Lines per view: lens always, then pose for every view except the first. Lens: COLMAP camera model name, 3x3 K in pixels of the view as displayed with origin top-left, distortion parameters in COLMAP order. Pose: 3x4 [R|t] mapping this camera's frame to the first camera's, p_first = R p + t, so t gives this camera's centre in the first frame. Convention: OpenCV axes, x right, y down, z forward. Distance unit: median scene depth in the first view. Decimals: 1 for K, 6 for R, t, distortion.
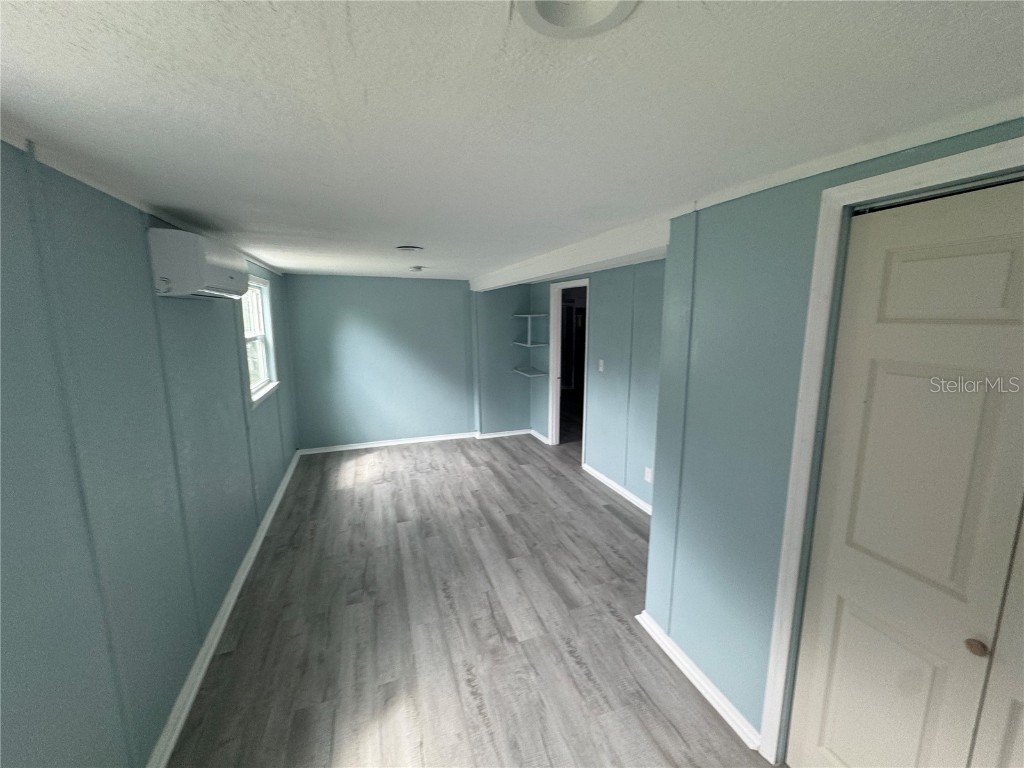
lens RADIAL K [[414.4, 0, 514.6], [0, 414.4, 381.9], [0, 0, 1]] dist [-0.000758, -0.000027]
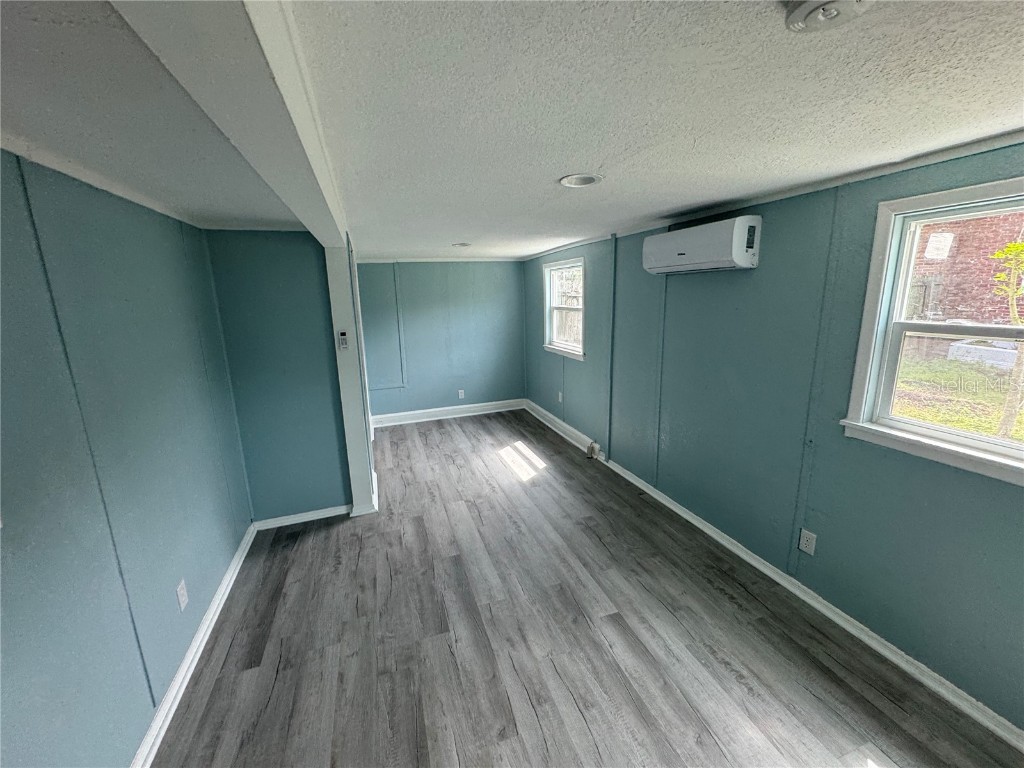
lens RADIAL K [[414.4, 0, 514.4], [0, 414.4, 383.3], [0, 0, 1]] dist [-0.000758, -0.000027]
pose [[-0.999533, 0.027507, 0.013320, -0.150332], [0.030484, 0.928447, 0.370212, -0.257307], [-0.002184, 0.370445, -0.928852, 1.596253]]
